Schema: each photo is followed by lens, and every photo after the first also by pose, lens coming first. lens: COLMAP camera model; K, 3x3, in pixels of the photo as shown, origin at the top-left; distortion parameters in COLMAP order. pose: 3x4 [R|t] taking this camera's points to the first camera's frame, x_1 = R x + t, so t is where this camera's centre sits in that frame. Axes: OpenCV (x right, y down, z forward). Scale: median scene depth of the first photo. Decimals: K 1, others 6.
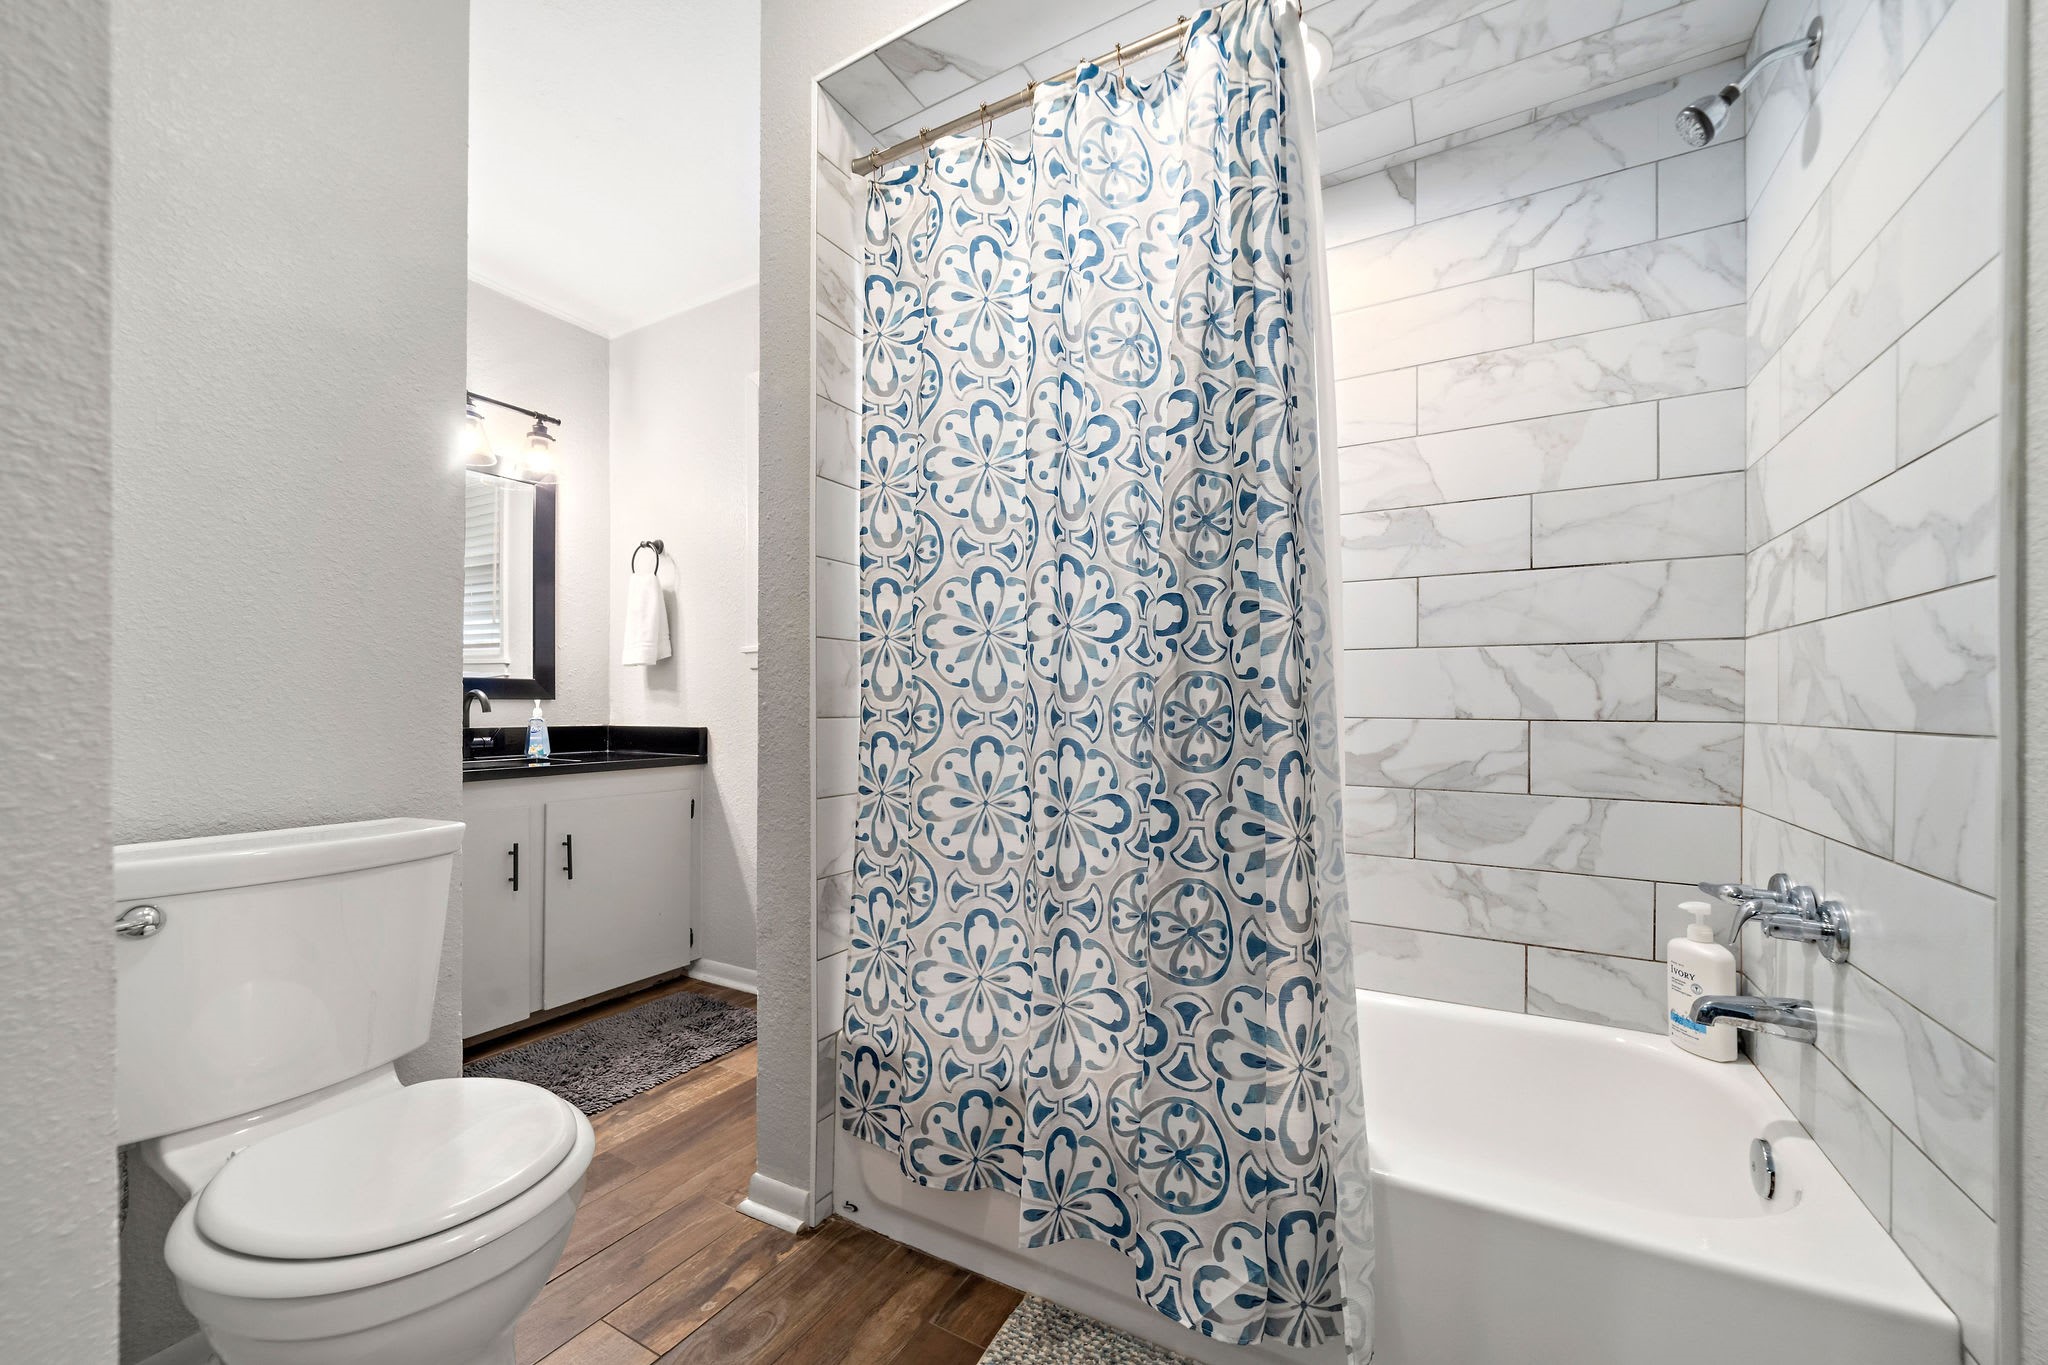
lens RADIAL K [[784.2, 0, 1020.4], [0, 784.2, 702.2], [0, 0, 1]] dist [-0.001168, 0.000020]
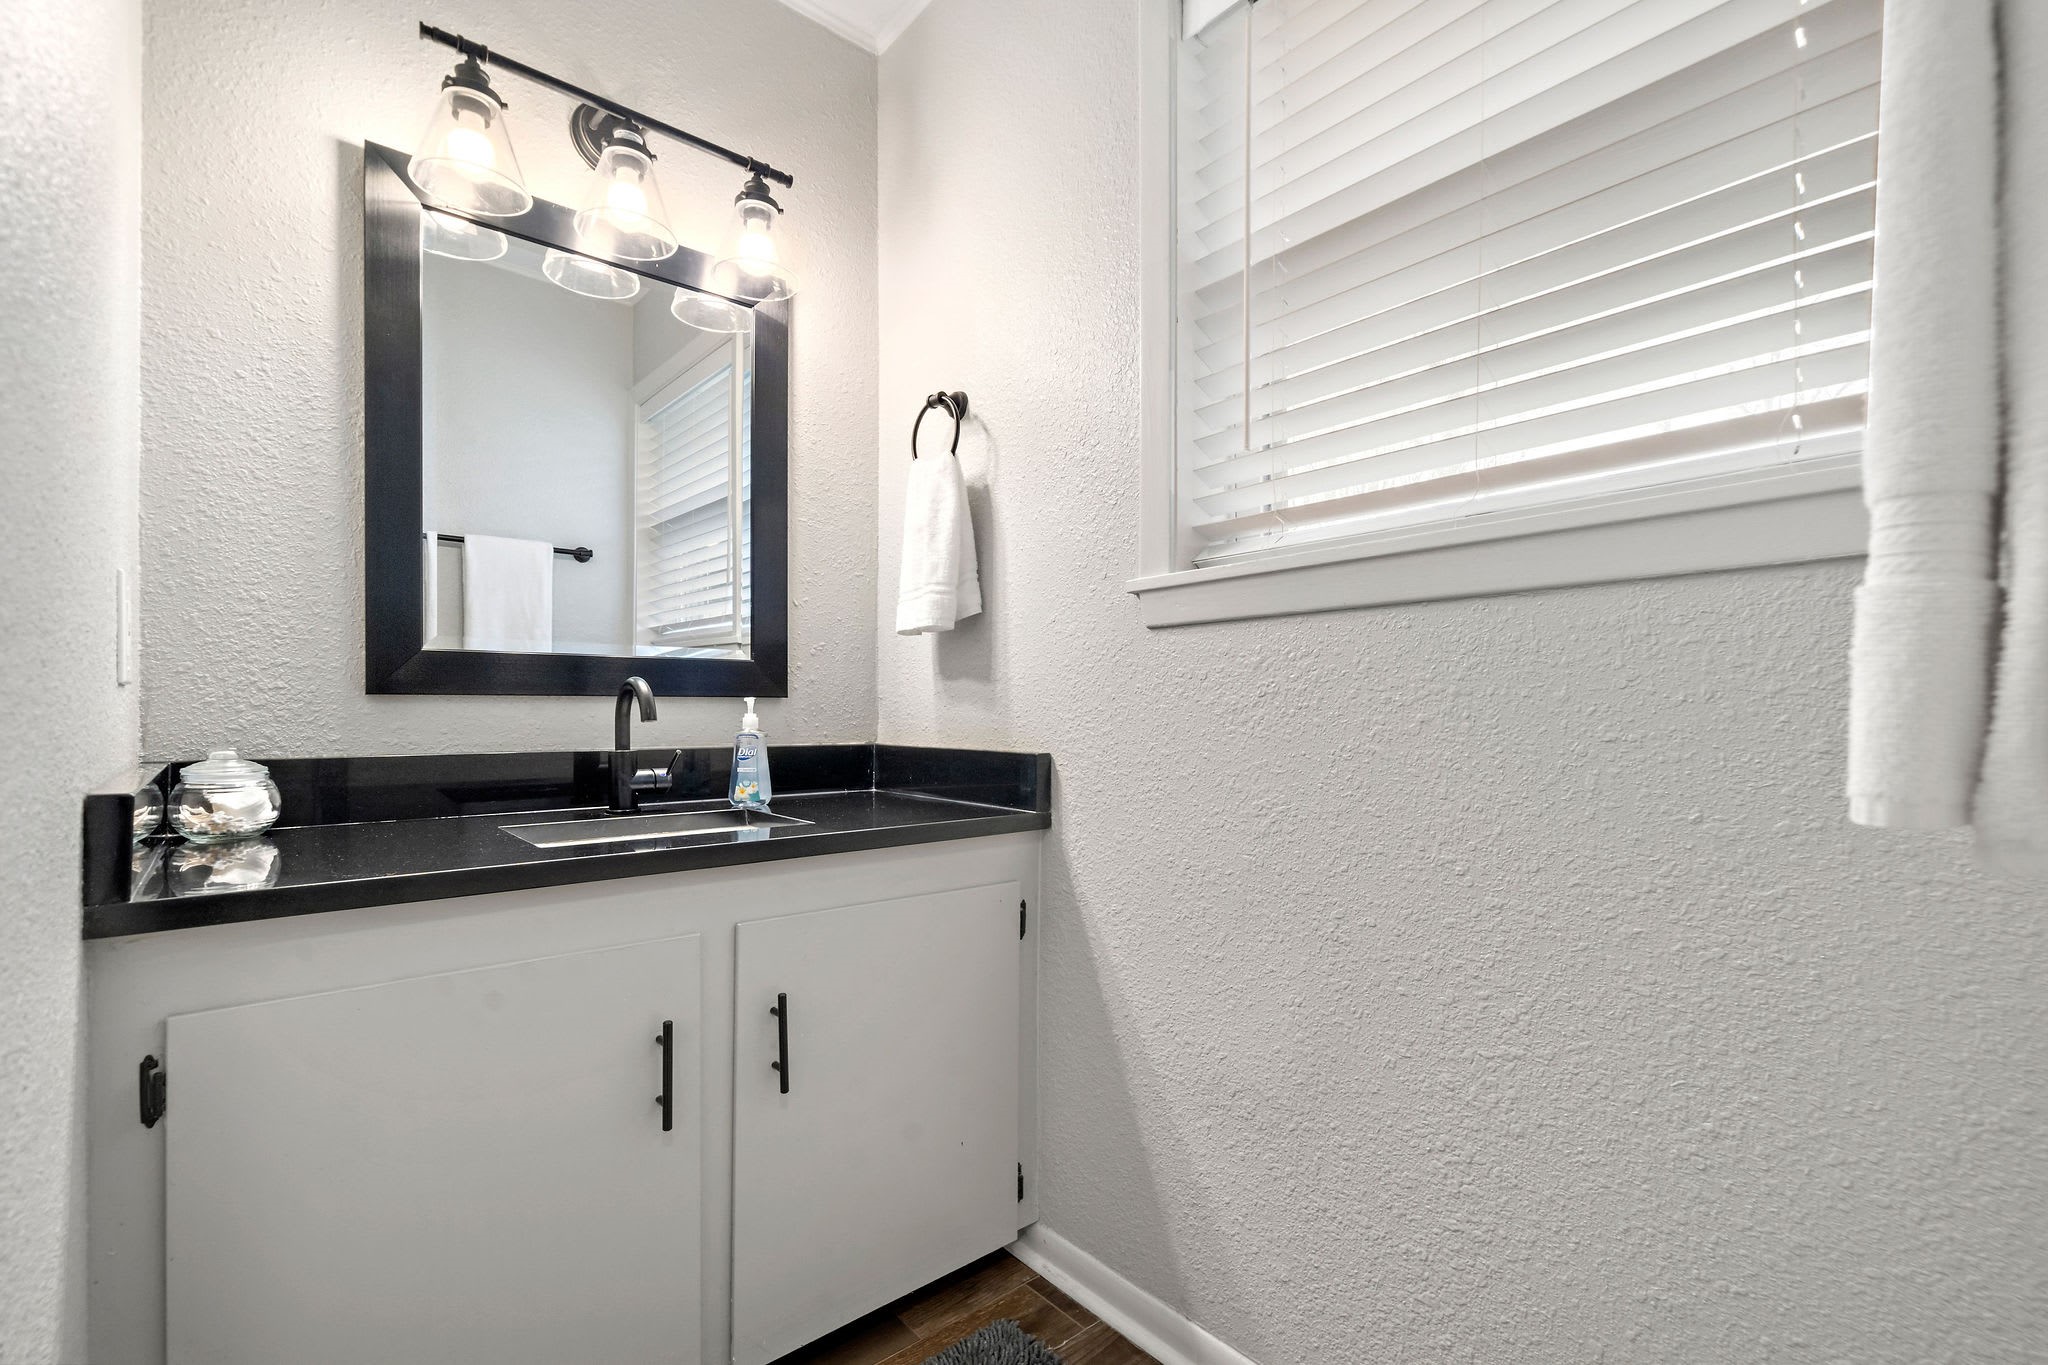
lens RADIAL K [[871.8, 0, 1027.6], [0, 871.8, 701.3], [0, 0, 1]] dist [0.002818, 0.000501]
pose [[0.942533, -0.001727, -0.334108, -0.231174], [-0.001134, 0.999964, -0.008368, 0.003874], [0.334111, 0.008266, 0.942498, 0.483117]]
